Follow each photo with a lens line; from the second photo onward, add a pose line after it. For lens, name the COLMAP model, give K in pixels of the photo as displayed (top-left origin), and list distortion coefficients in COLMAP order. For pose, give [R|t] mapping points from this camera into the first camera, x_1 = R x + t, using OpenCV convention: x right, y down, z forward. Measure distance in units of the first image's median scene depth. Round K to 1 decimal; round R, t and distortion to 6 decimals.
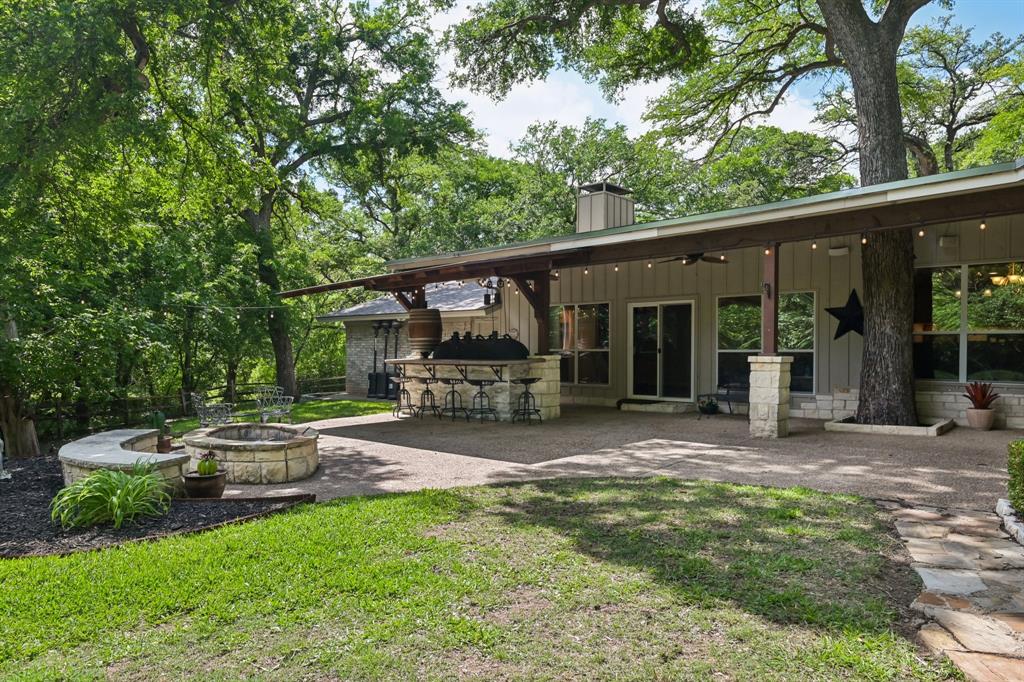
lens RADIAL K [[658.1, 0, 517.5], [0, 658.1, 348.0], [0, 0, 1]] dist [0.004858, 0.000274]
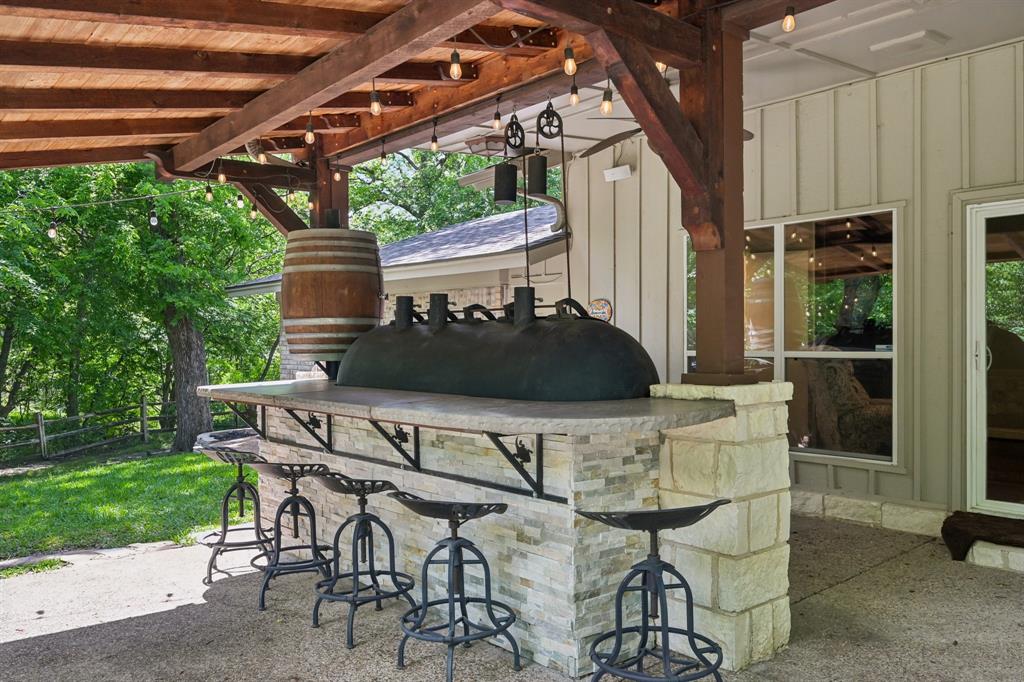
lens RADIAL K [[751.2, 0, 511.7], [0, 751.2, 341.4], [0, 0, 1]] dist [0.003970, 0.001739]
pose [[0.991538, 0.001313, -0.129813, -0.000190], [-0.000483, 0.999979, 0.006423, -0.005653], [0.129819, -0.006306, 0.991518, 0.663868]]
